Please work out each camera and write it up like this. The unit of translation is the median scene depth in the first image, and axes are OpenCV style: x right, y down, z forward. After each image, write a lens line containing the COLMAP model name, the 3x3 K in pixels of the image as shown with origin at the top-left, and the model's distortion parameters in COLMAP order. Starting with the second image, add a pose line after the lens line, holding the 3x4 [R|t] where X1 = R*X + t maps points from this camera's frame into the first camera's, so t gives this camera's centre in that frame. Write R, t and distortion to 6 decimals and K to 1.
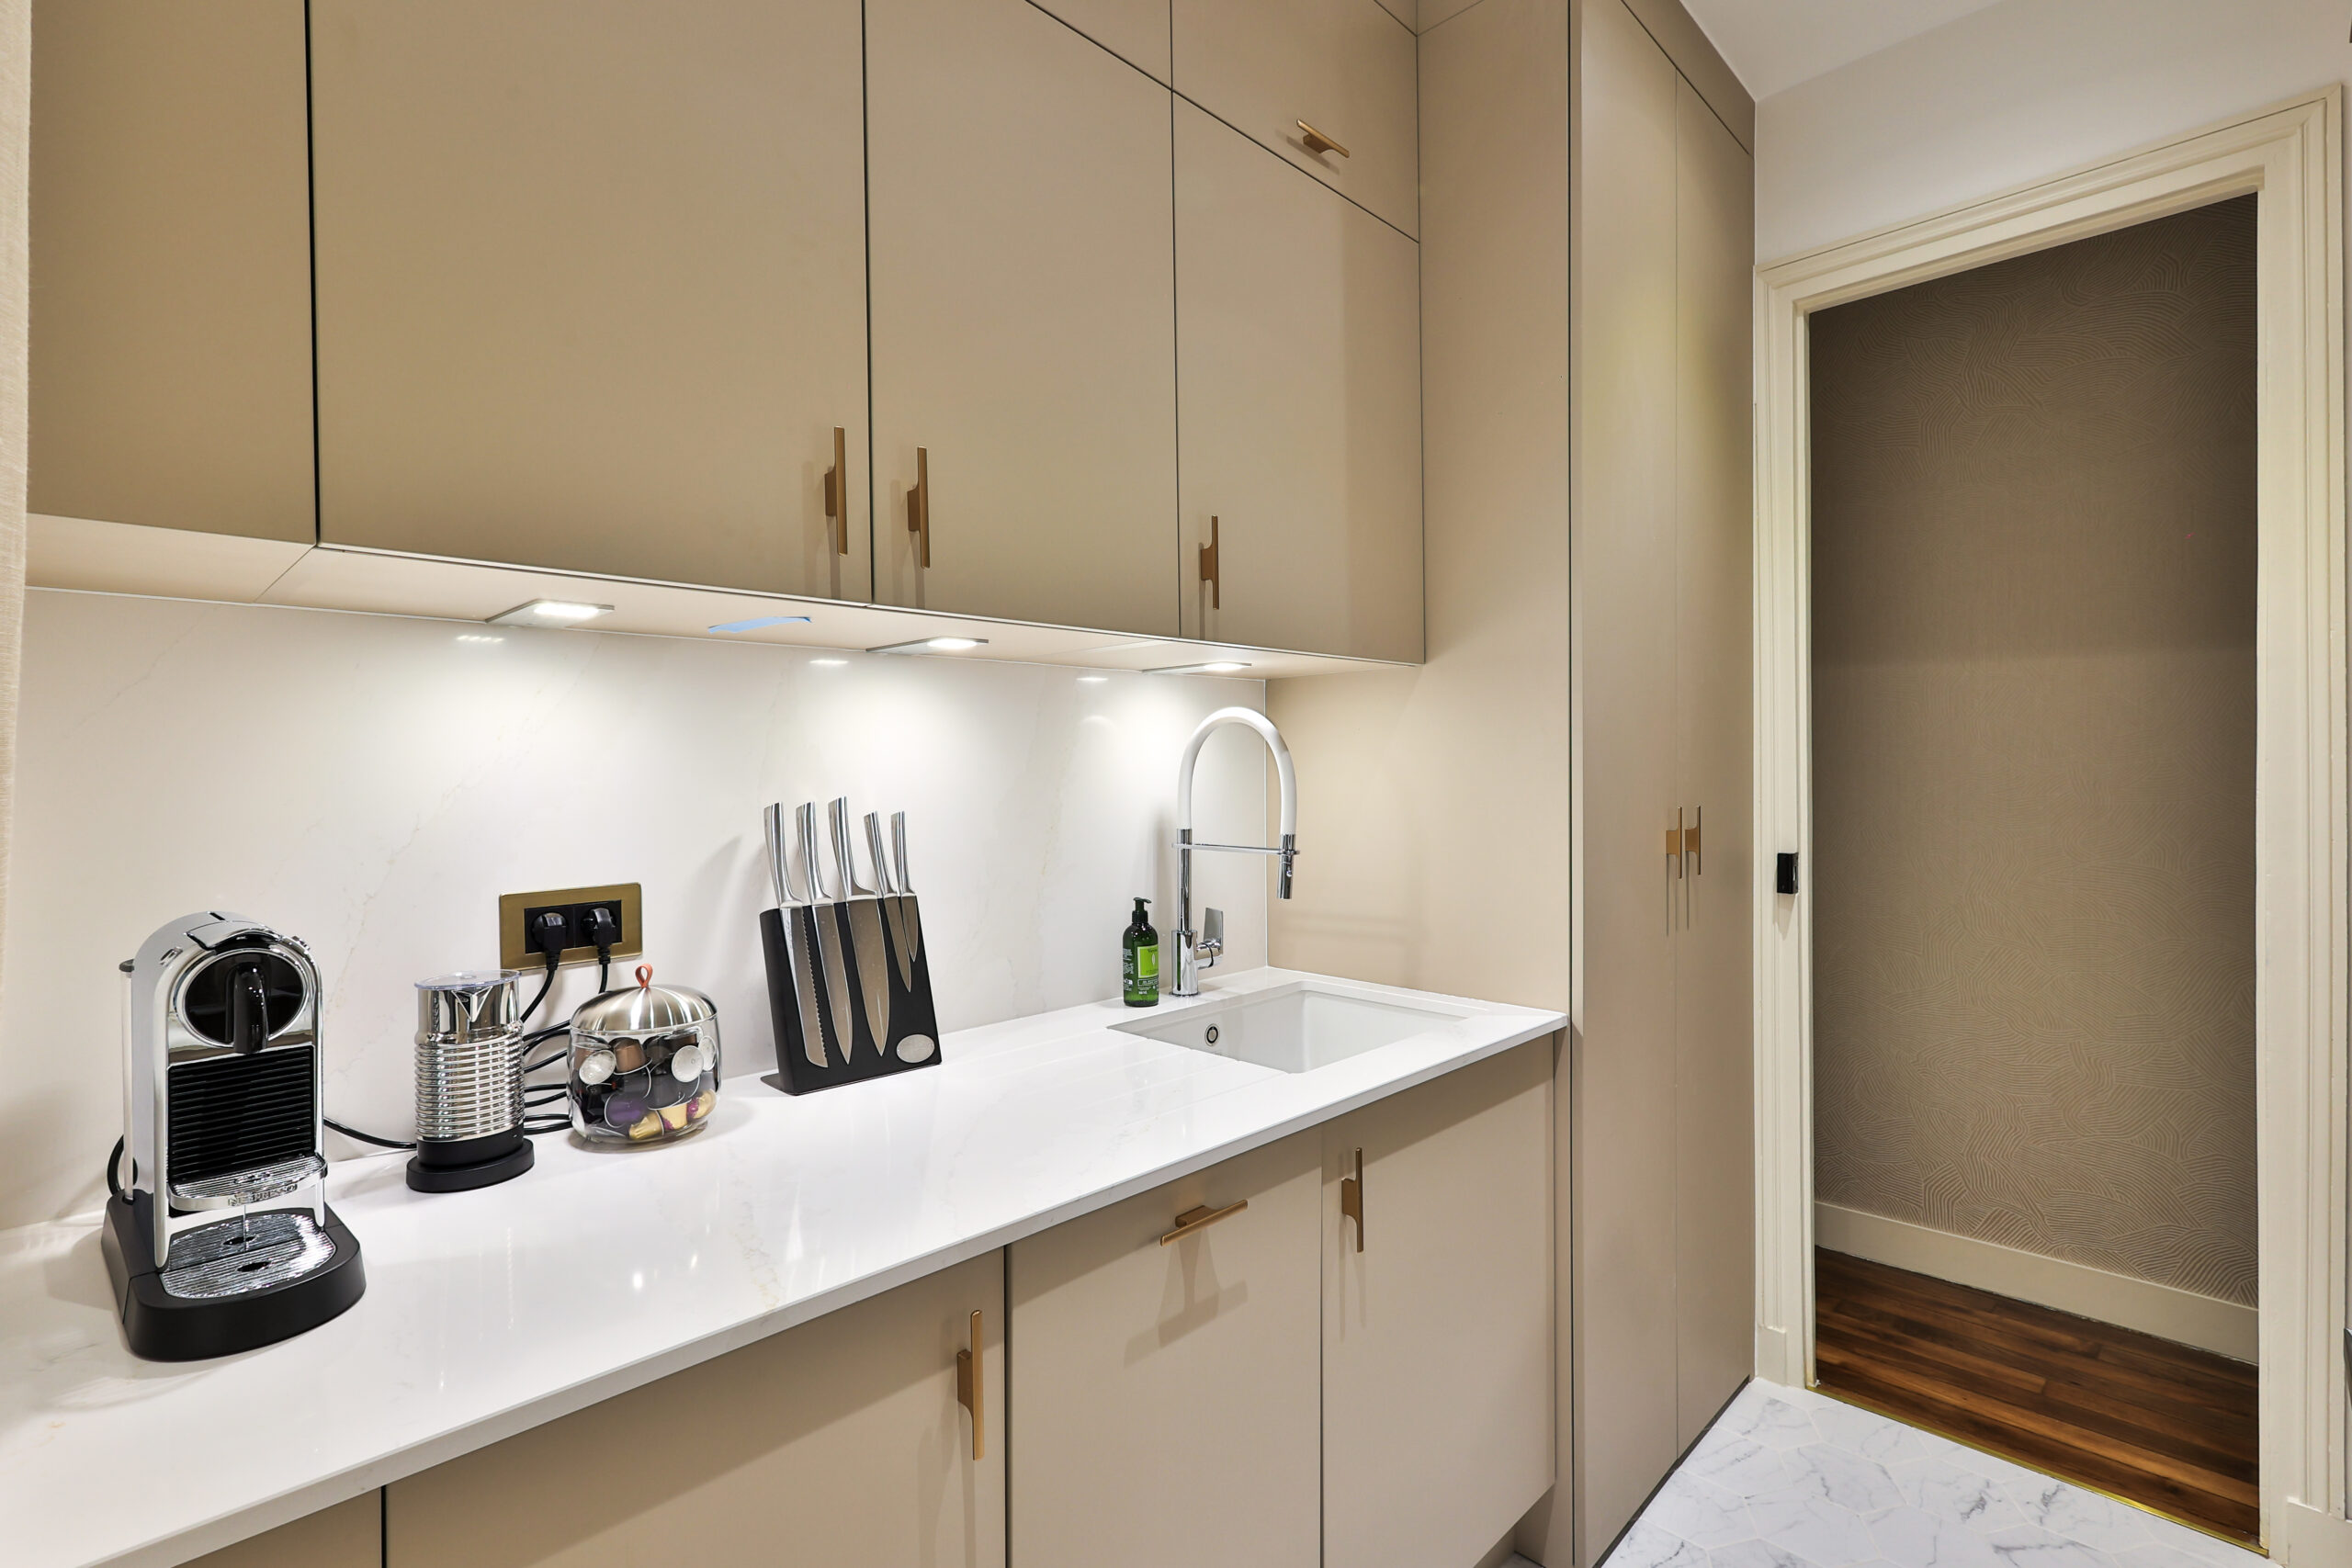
lens RADIAL K [[1087.5, 0, 1180.8], [0, 1087.5, 781.0], [0, 0, 1]] dist [0.000953, 0.001588]
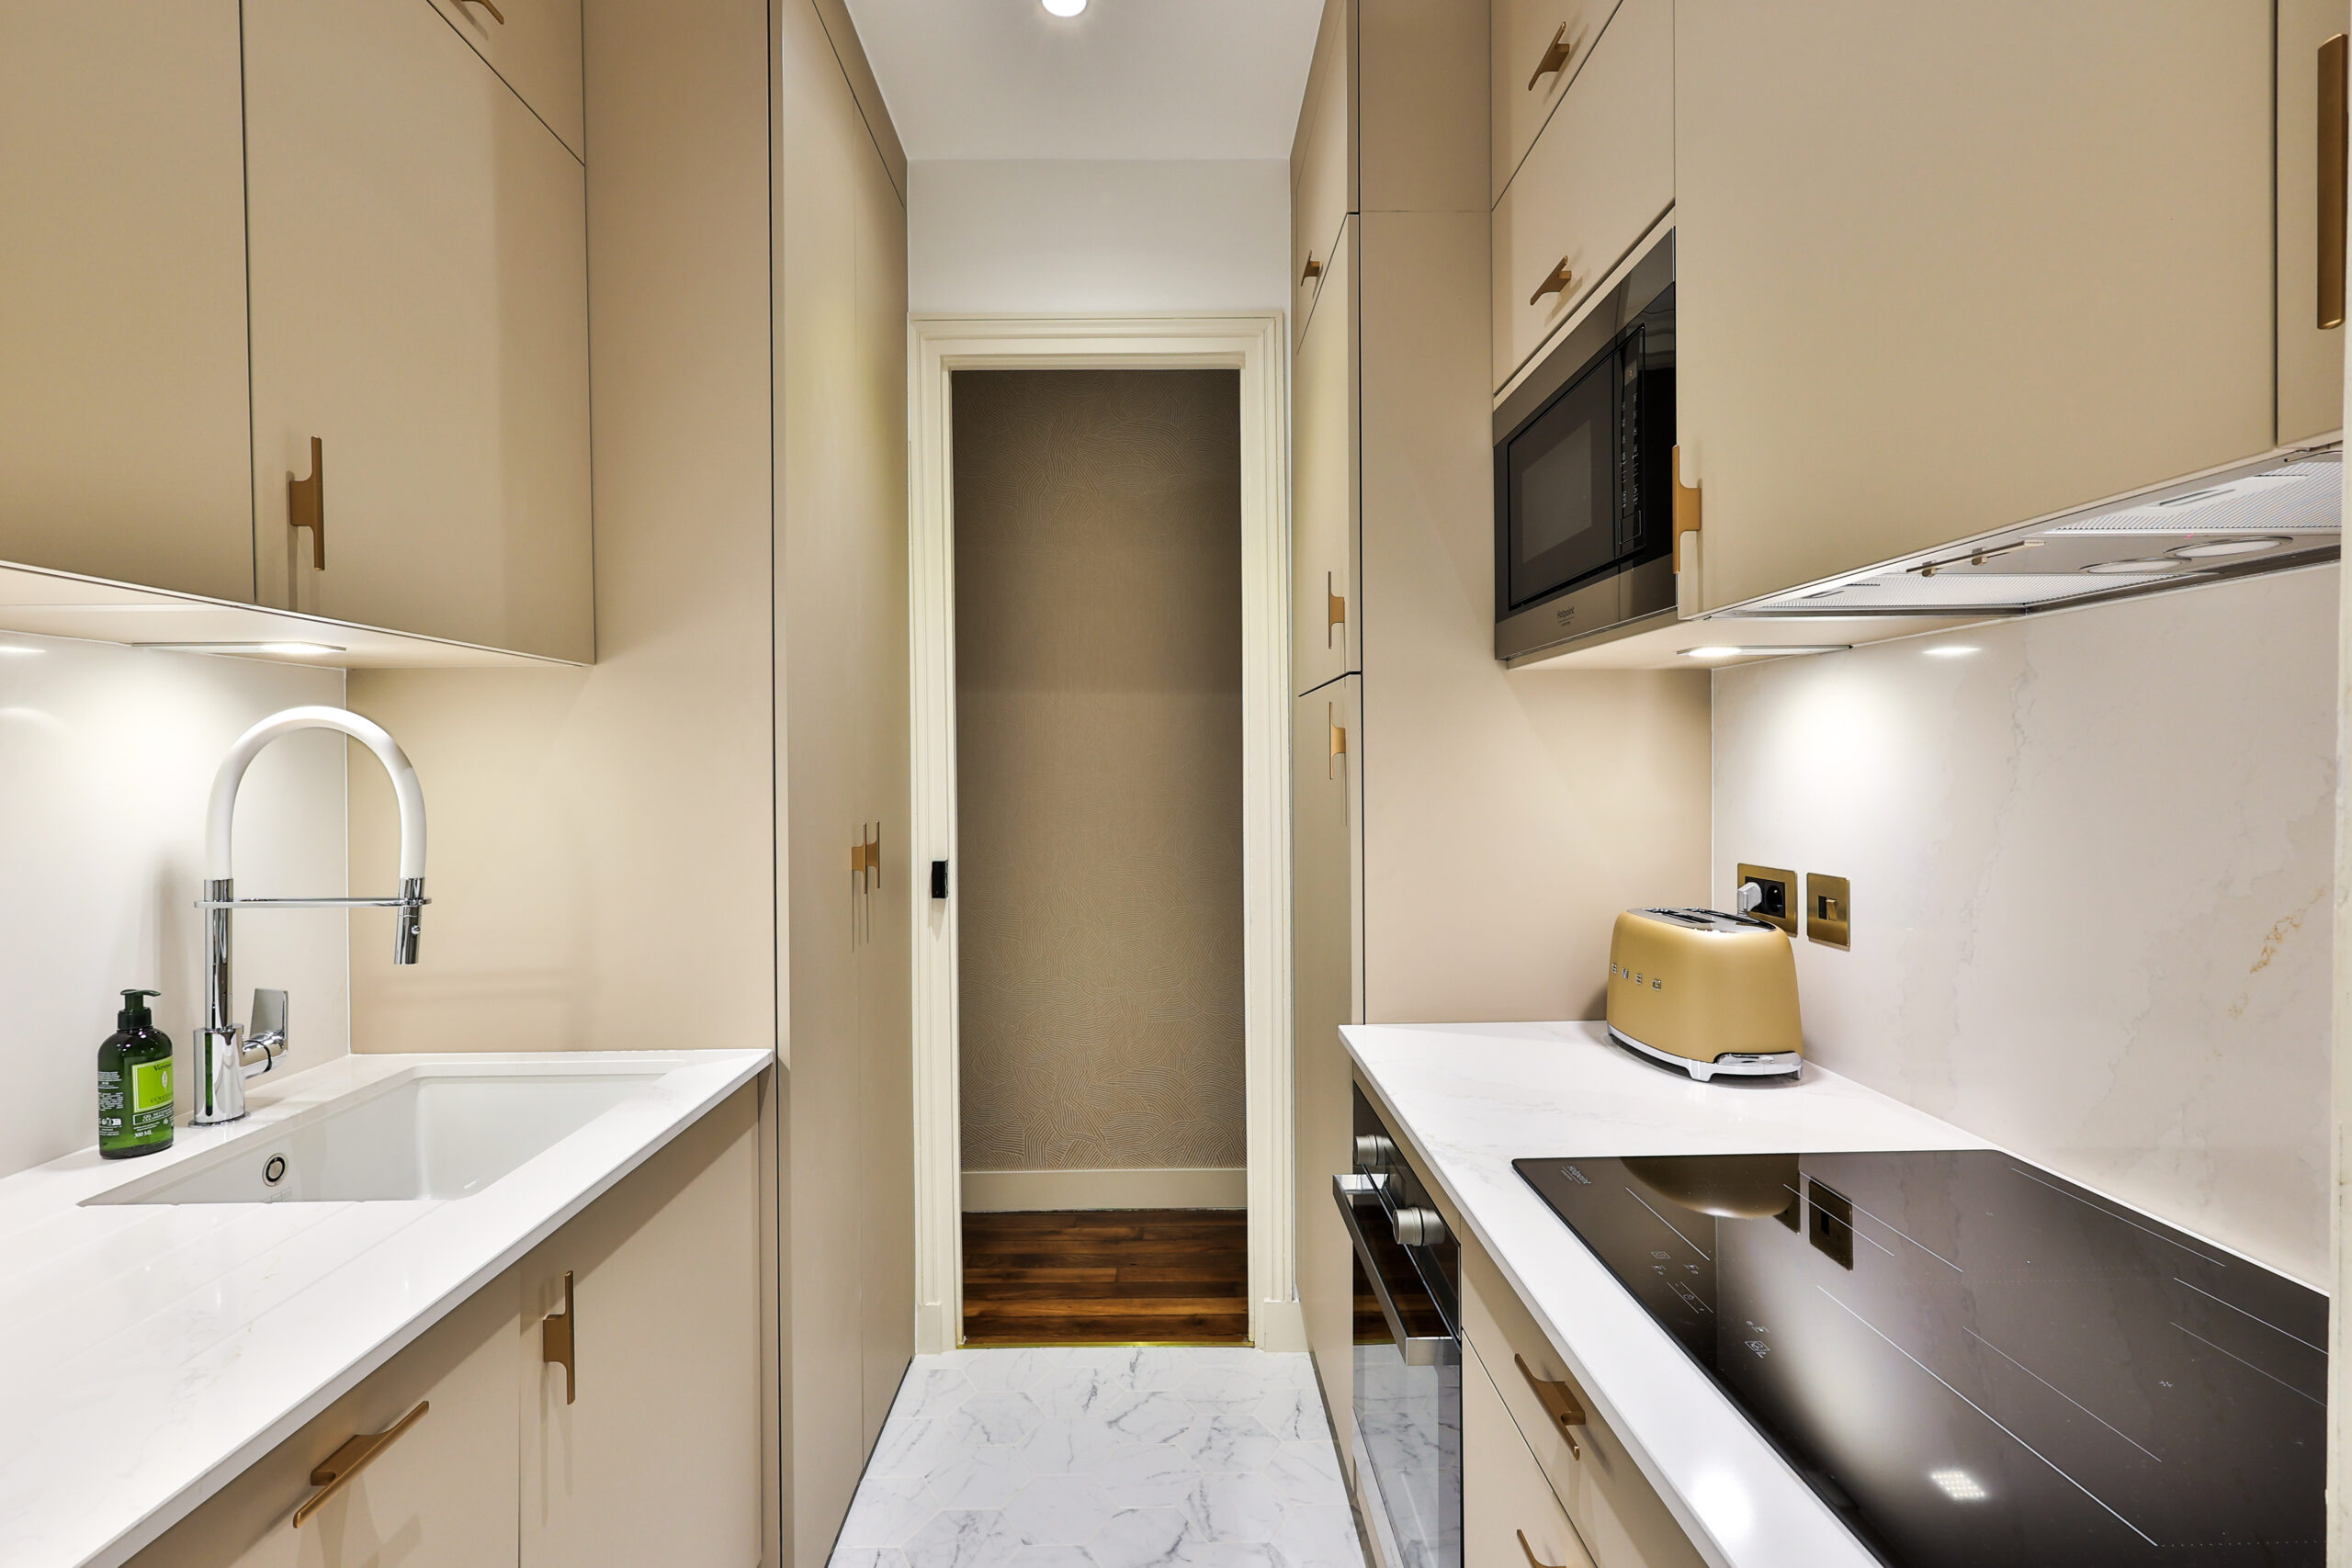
lens RADIAL K [[1087.5, 0, 1170.9], [0, 1087.5, 777.9], [0, 0, 1]] dist [0.000953, 0.001588]
pose [[0.702317, -0.003577, 0.711856, -0.063247], [0.010781, 0.999926, -0.005612, -0.009737], [-0.711783, 0.011616, 0.702303, 0.085457]]
